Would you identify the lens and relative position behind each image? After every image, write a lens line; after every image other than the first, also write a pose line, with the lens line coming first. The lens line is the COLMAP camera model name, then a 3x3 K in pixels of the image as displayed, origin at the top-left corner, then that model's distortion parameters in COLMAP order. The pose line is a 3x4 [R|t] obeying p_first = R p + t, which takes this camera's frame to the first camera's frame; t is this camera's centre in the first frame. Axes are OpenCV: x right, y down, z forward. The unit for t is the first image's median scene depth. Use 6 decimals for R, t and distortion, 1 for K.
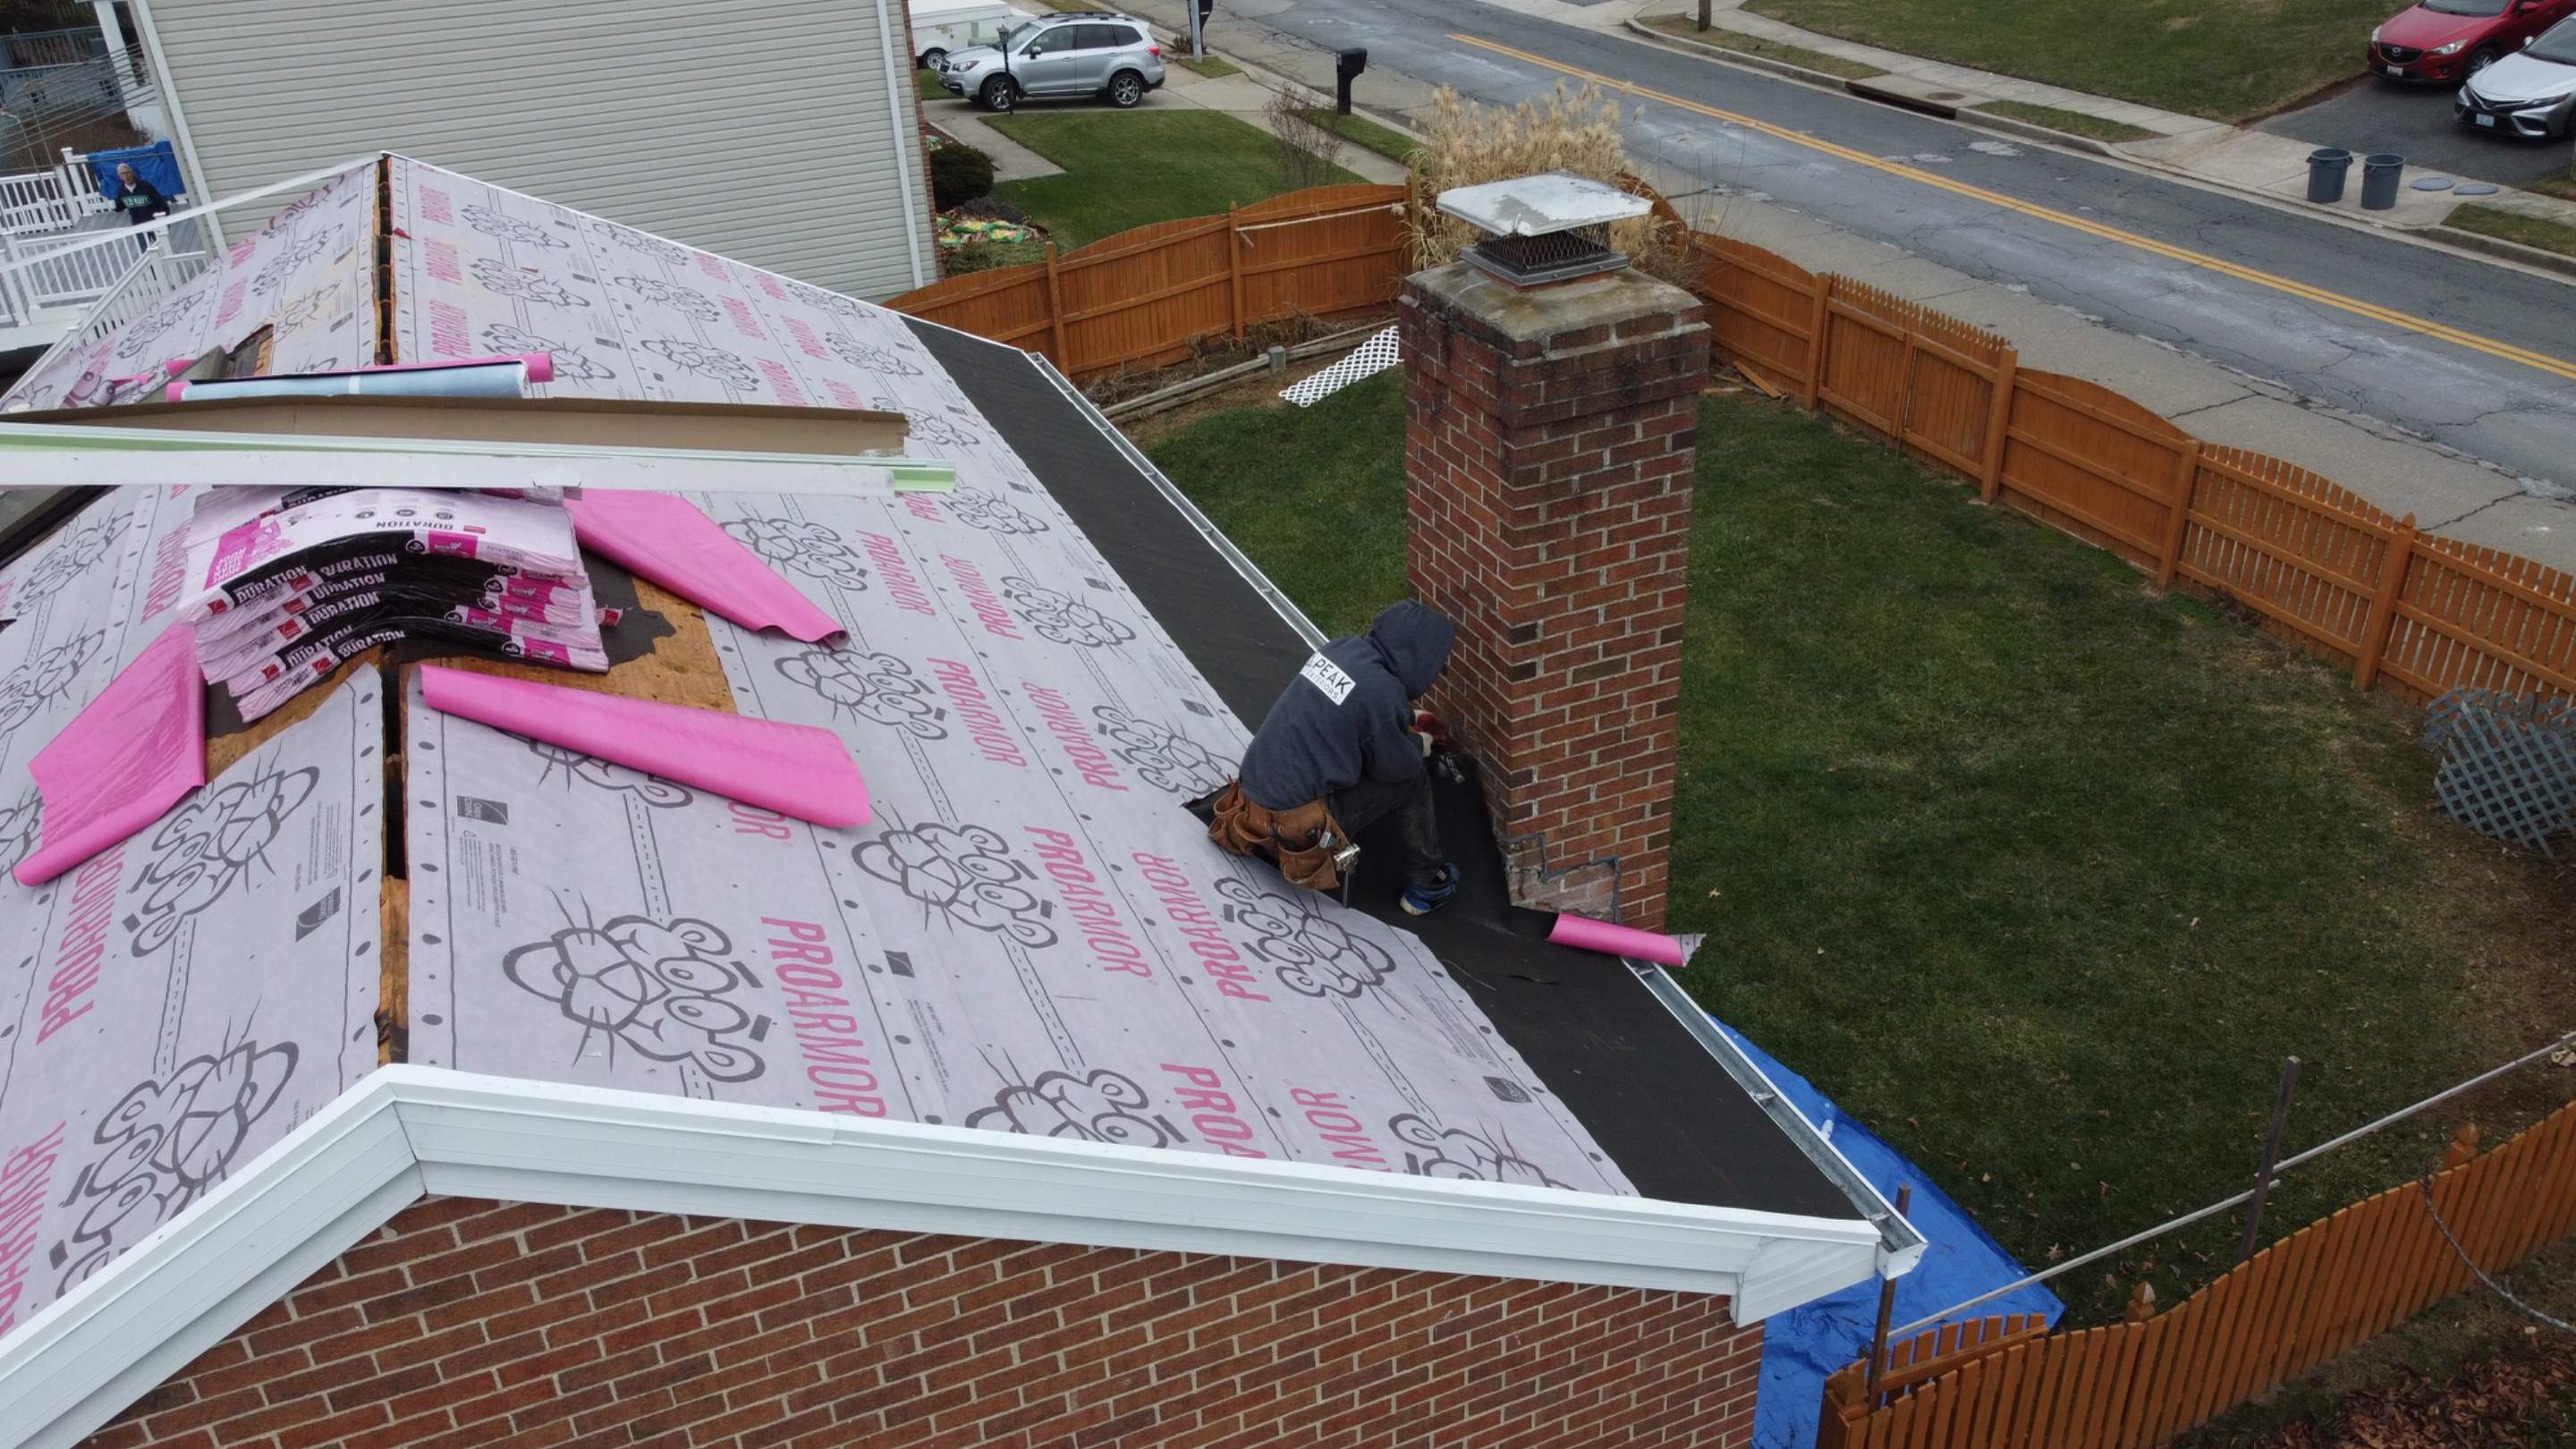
lens RADIAL K [[1941.0, 0, 1288.0], [0, 1941.0, 724.5], [0, 0, 1]] dist [-0.000471, -0.003007]
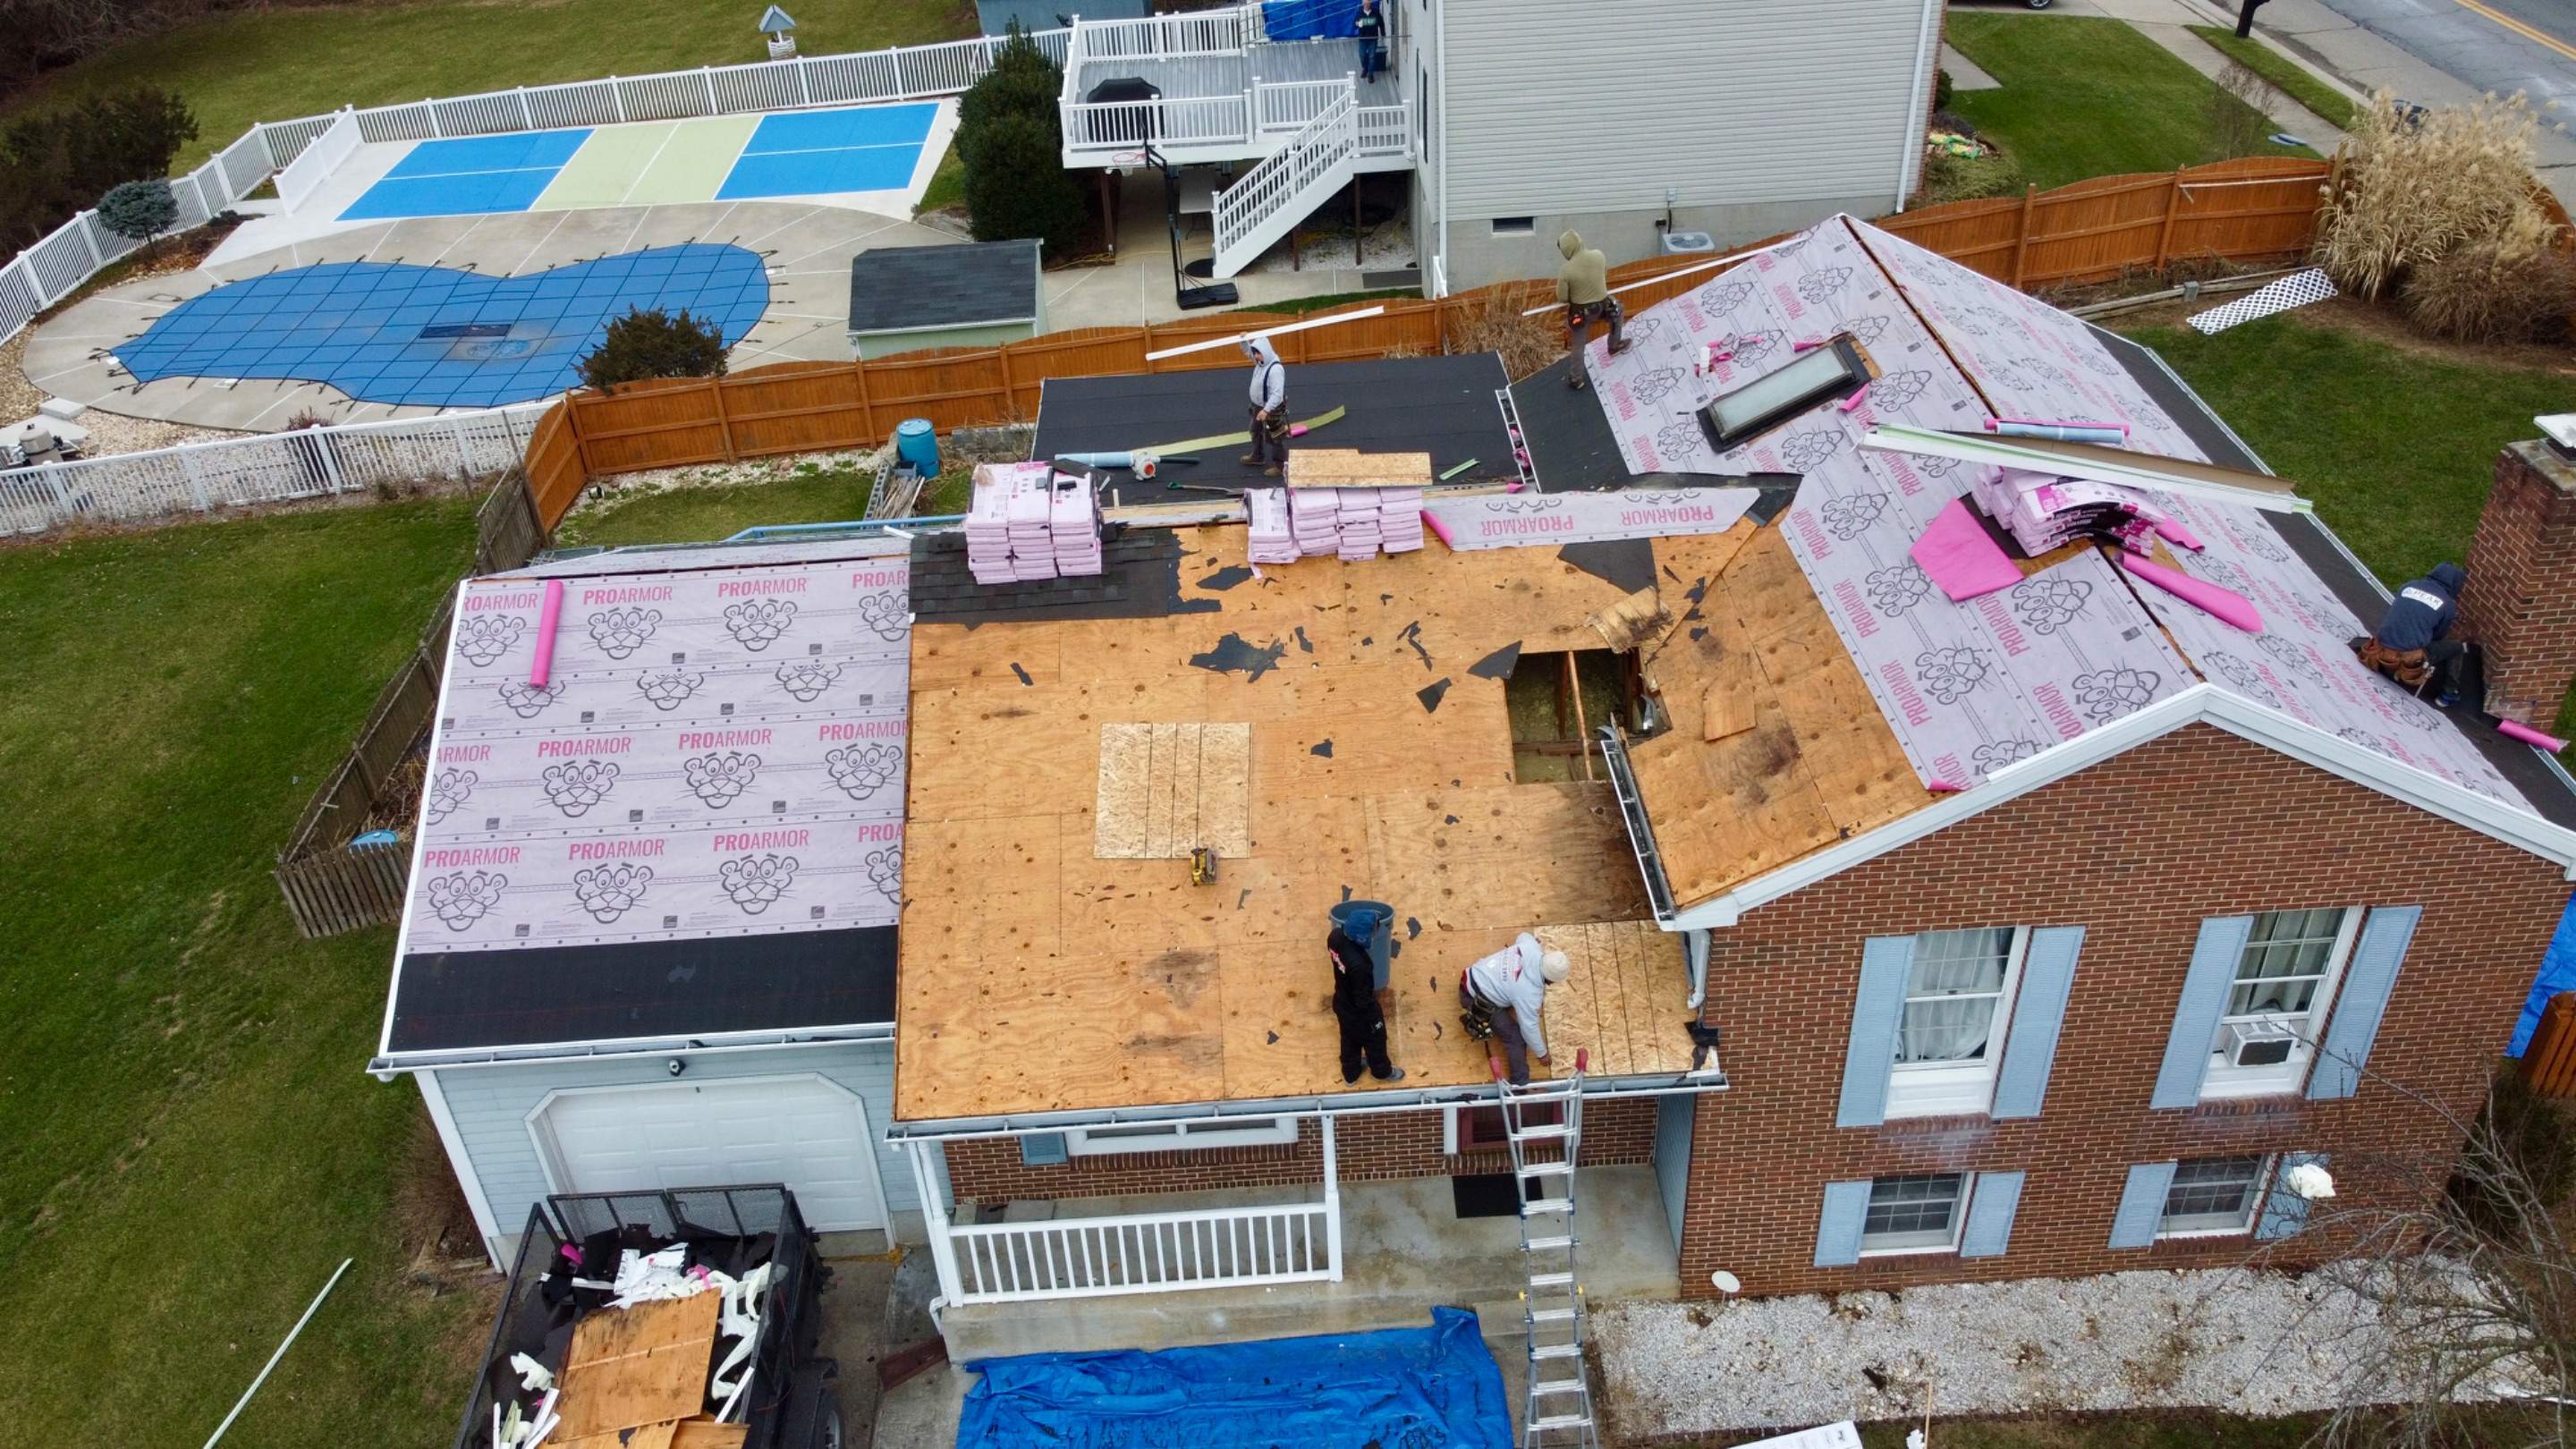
lens RADIAL K [[1941.0, 0, 1288.0], [0, 1941.0, 724.5], [0, 0, 1]] dist [-0.000471, -0.003007]
pose [[0.939347, 0.196157, -0.281337, -0.151918], [-0.159928, 0.976176, 0.146643, -0.001021], [0.303399, -0.092755, 0.948338, -0.435715]]
